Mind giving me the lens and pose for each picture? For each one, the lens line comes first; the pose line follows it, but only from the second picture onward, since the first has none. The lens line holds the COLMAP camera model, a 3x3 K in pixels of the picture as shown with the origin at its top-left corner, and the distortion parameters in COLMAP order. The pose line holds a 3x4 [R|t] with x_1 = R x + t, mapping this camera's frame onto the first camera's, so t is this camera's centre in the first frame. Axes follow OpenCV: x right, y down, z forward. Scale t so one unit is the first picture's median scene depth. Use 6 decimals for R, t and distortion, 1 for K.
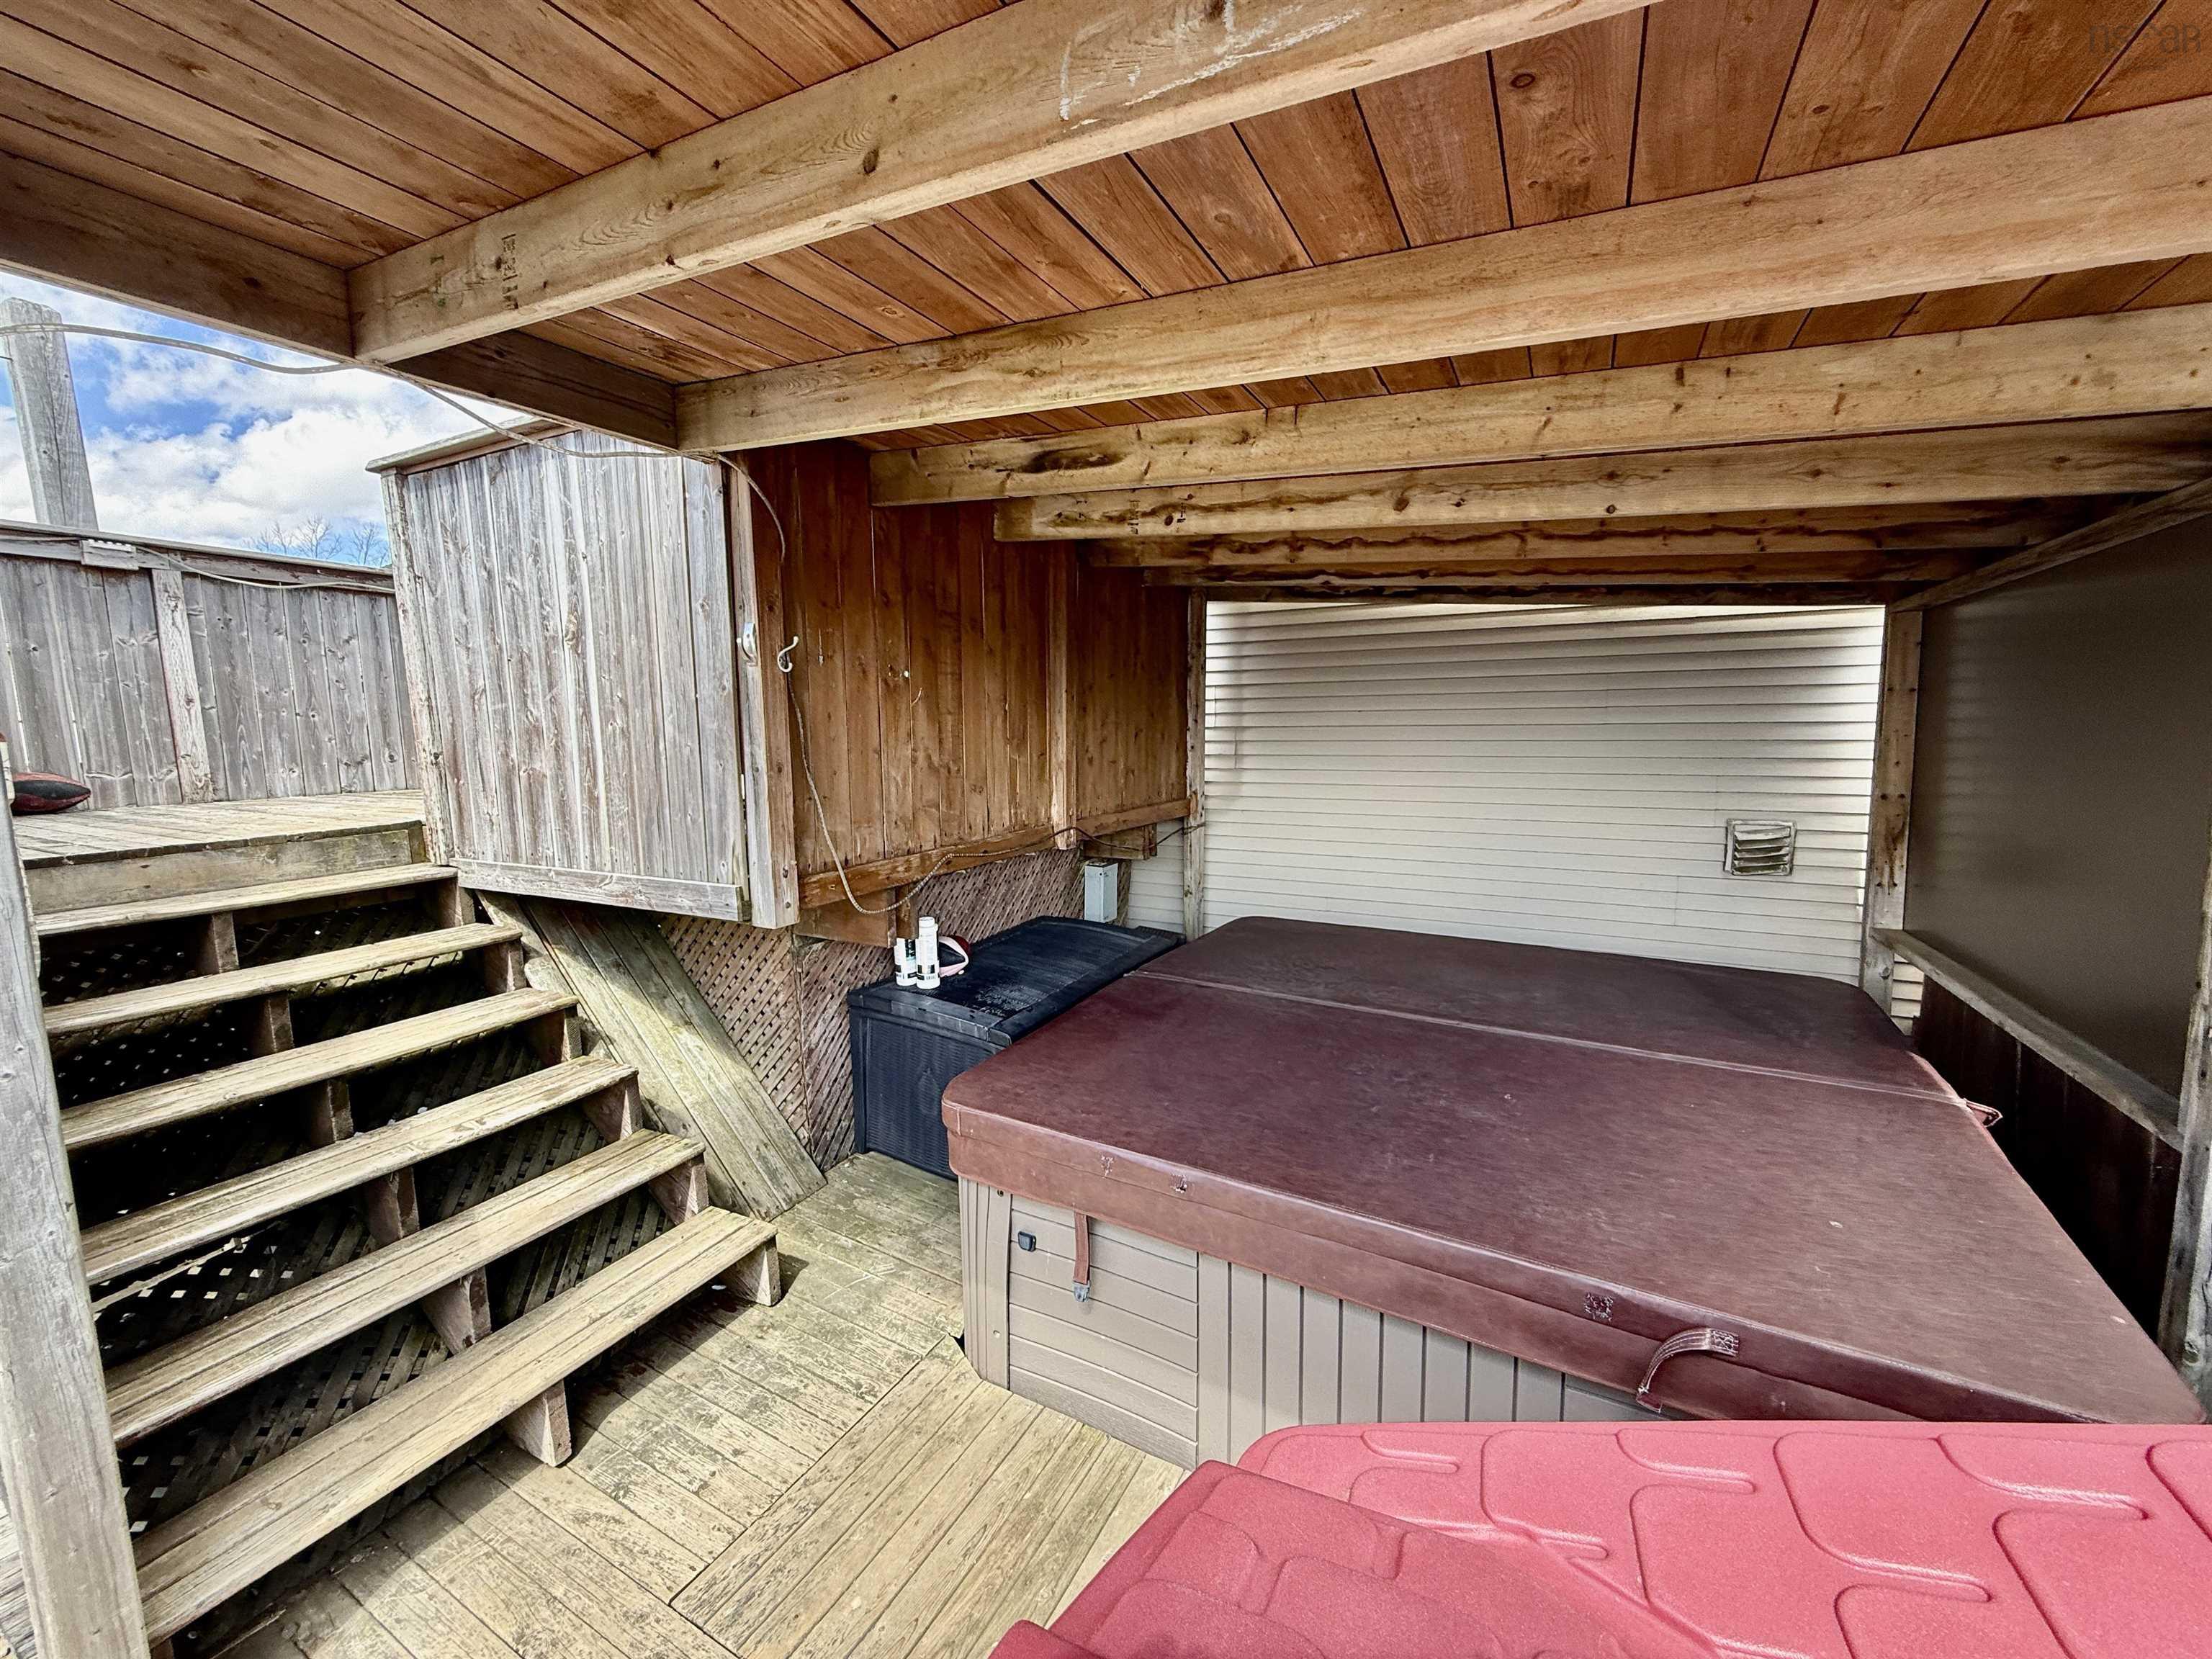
lens RADIAL K [[878.4, 0, 1098.3], [0, 878.4, 828.9], [0, 0, 1]] dist [0.000424, -0.000035]
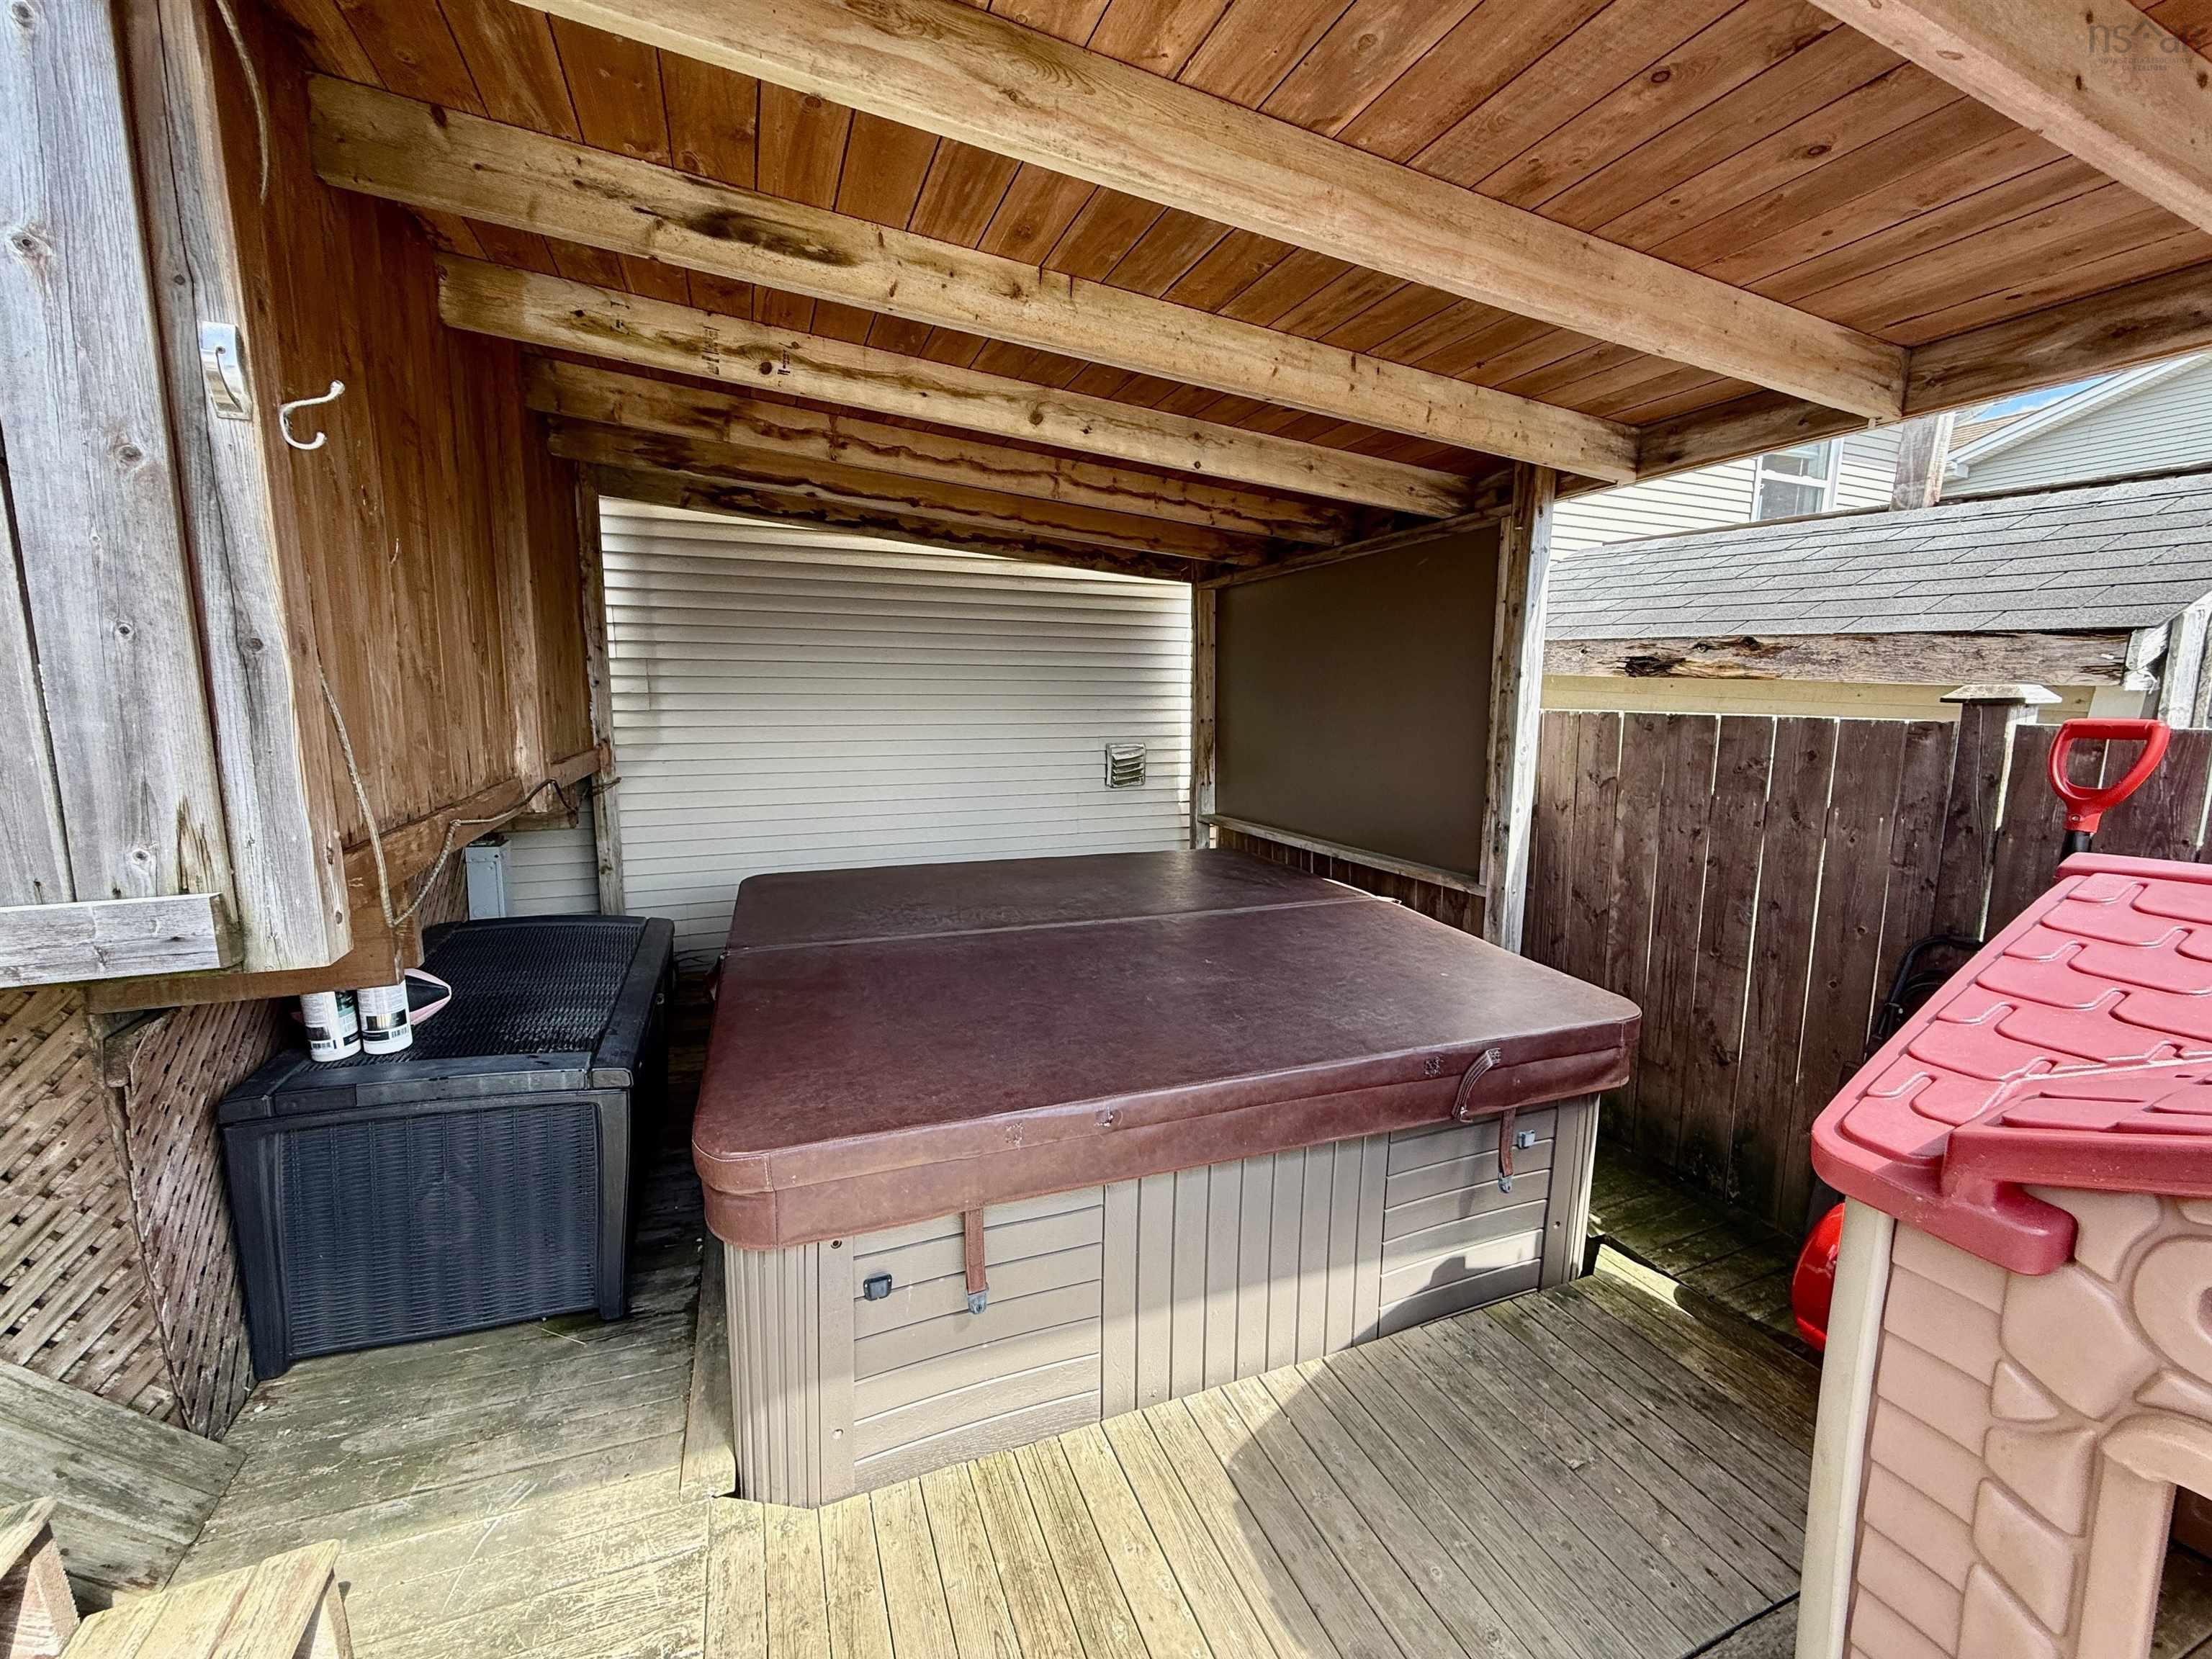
lens RADIAL K [[878.4, 0, 1098.3], [0, 878.4, 828.9], [0, 0, 1]] dist [0.000424, -0.000035]
pose [[0.640032, -0.104234, 0.761246, -0.369475], [0.077648, 0.994458, 0.070883, 0.027091], [-0.764415, 0.013742, 0.644578, 0.267943]]
